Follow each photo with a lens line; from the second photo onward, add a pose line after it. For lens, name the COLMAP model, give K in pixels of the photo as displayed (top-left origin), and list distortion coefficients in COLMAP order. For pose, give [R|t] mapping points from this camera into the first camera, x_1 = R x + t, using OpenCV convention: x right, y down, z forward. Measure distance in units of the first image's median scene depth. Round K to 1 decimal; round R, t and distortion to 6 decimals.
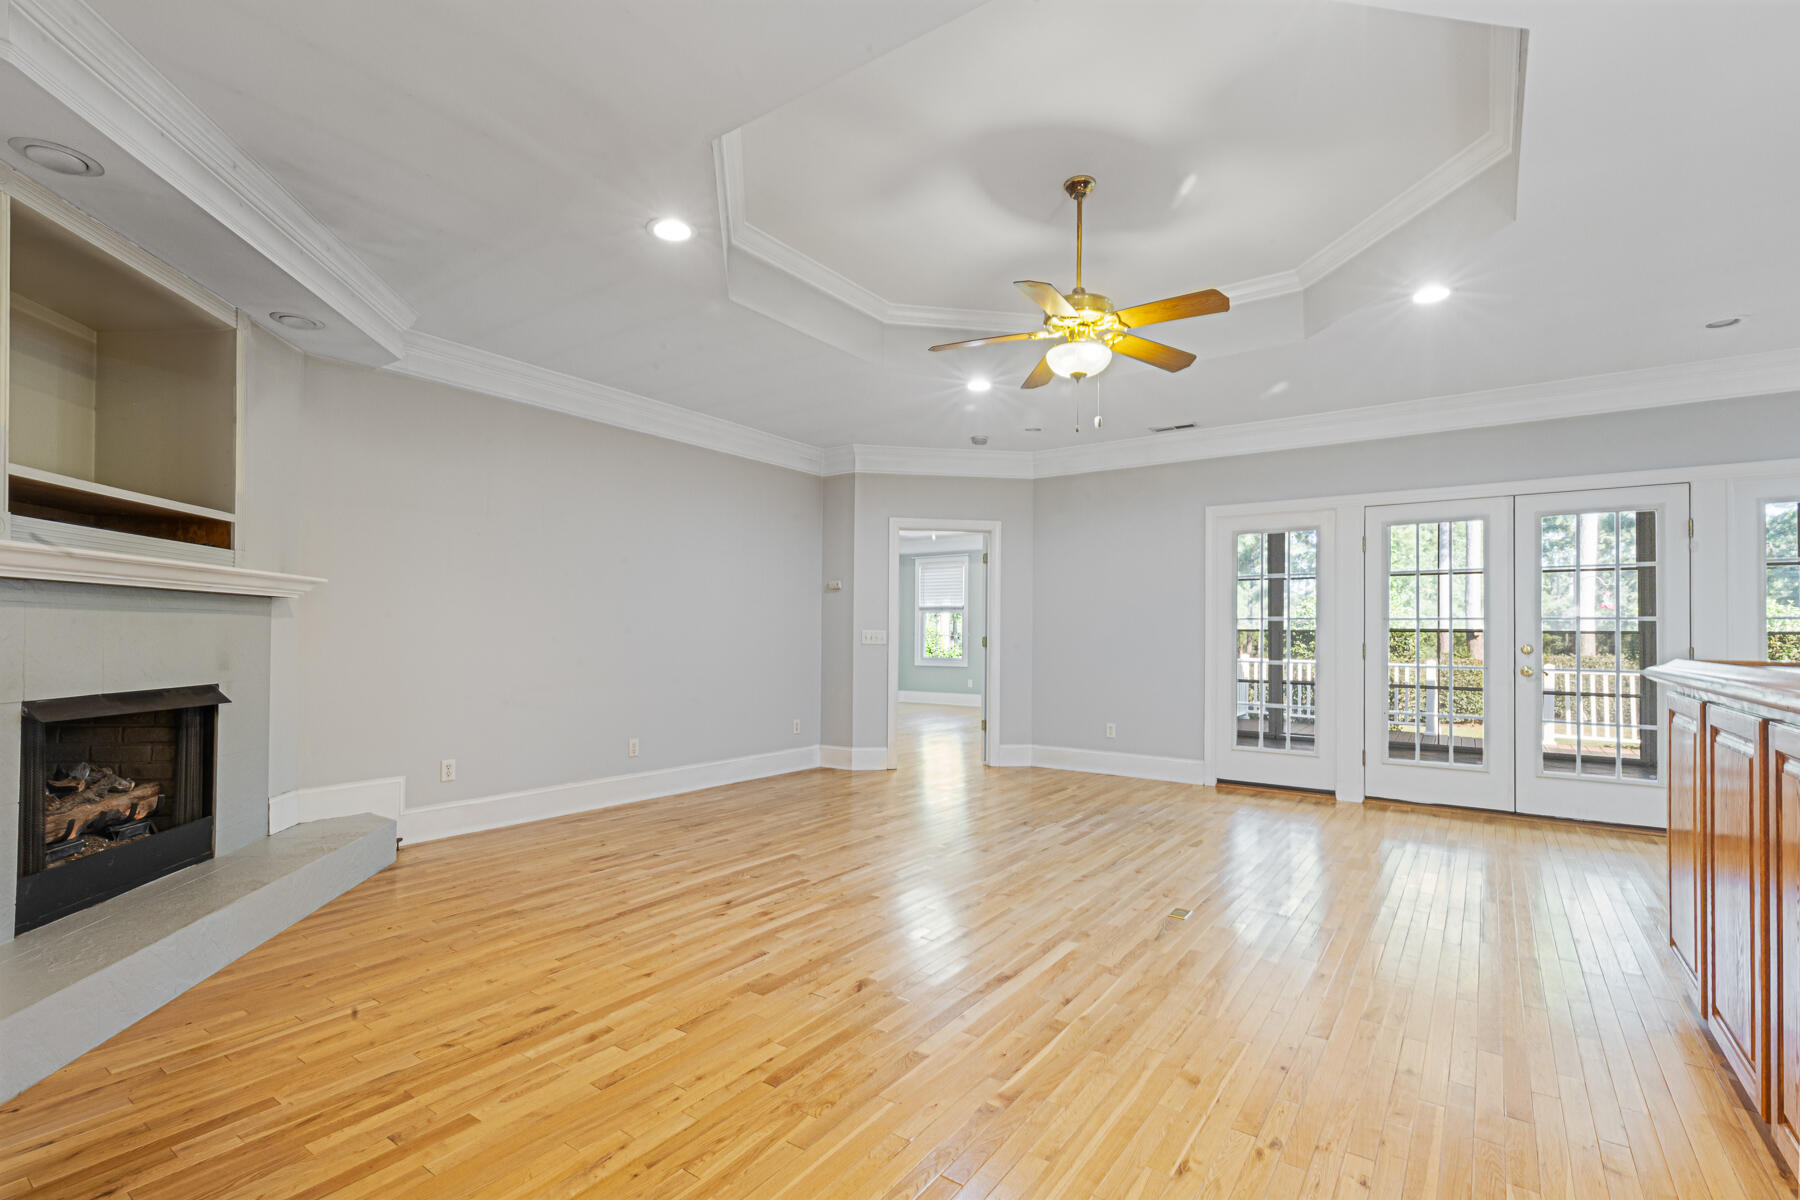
lens RADIAL K [[834.0, 0, 934.0], [0, 834.0, 623.8], [0, 0, 1]] dist [0.005356, -0.001557]
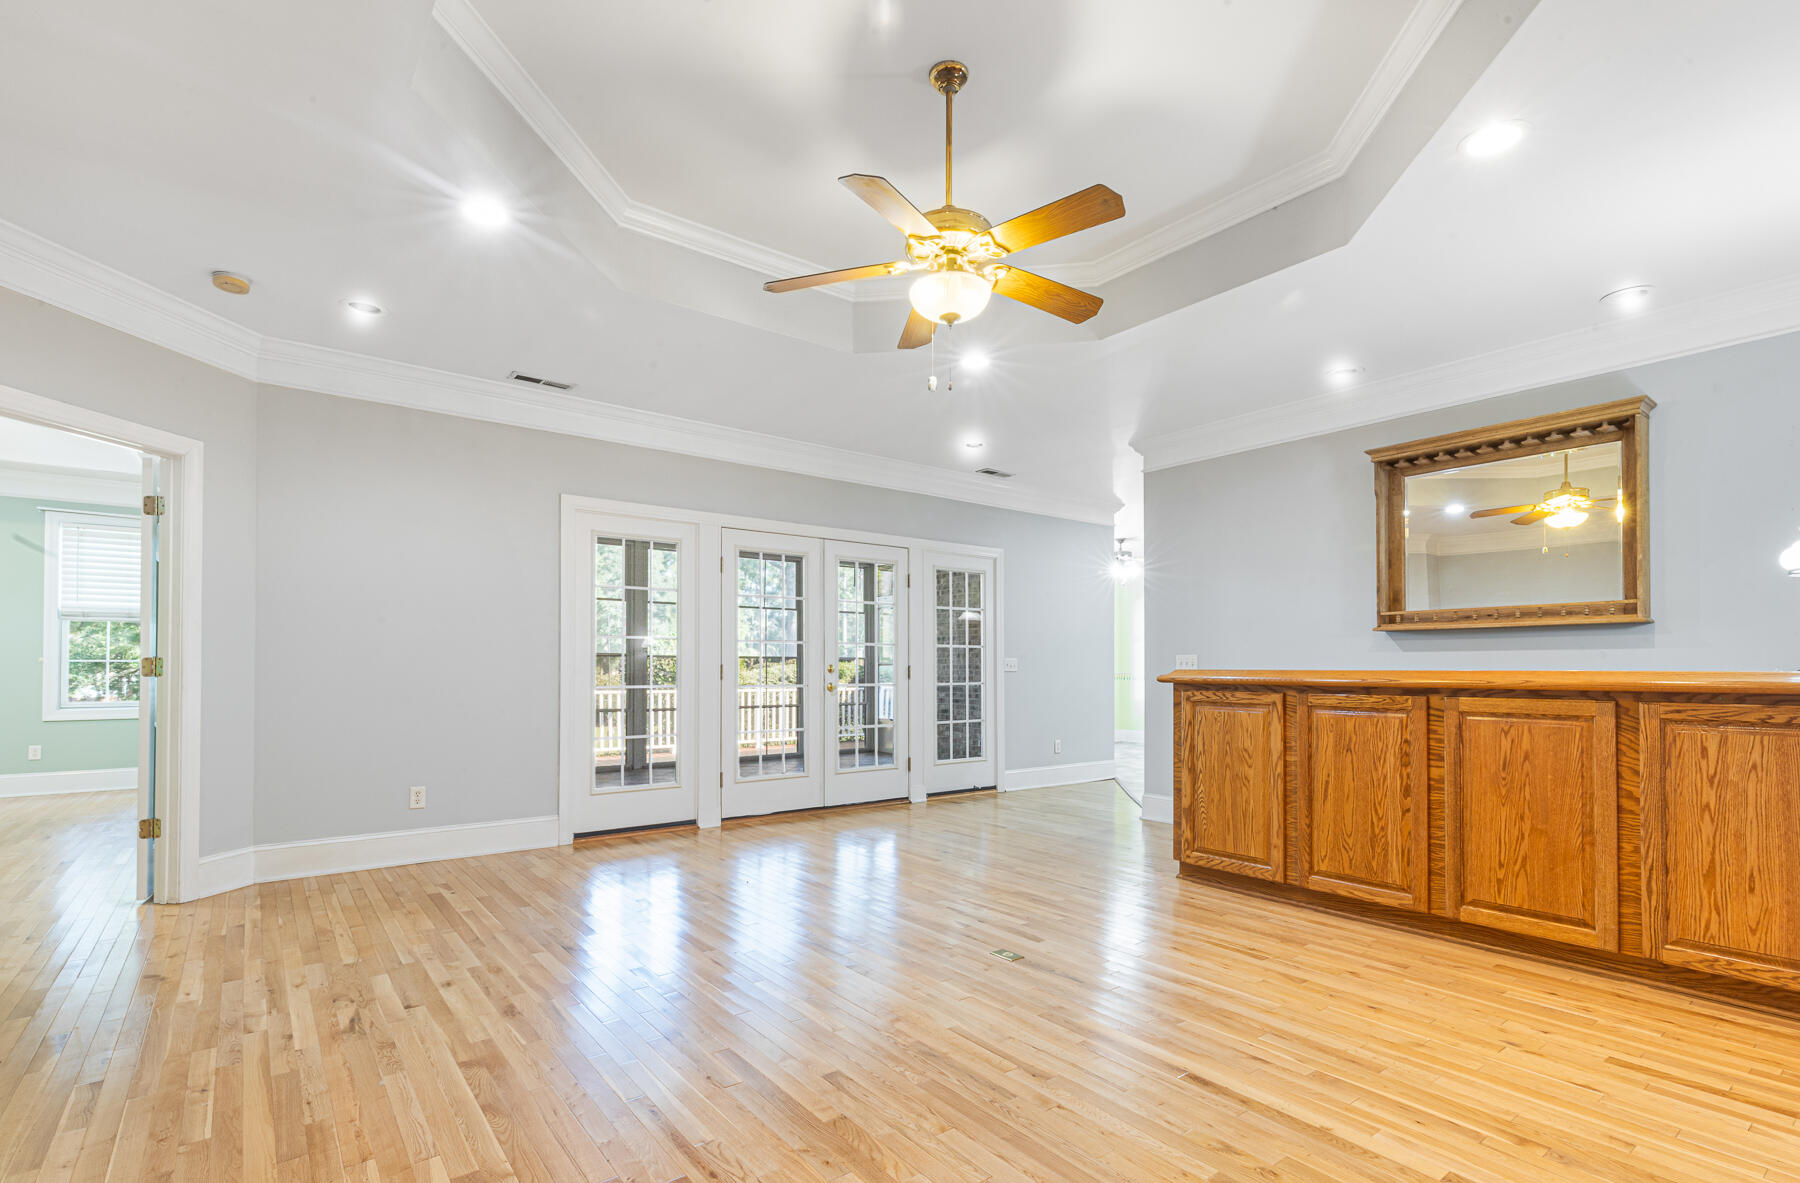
lens RADIAL K [[834.0, 0, 900.0], [0, 834.0, 659.4], [0, 0, 1]] dist [0.005356, -0.001557]
pose [[0.307501, 0.002218, 0.951545, -0.372317], [-0.009603, 0.999954, 0.000773, 0.015618], [-0.951499, -0.009376, 0.307508, 0.510661]]
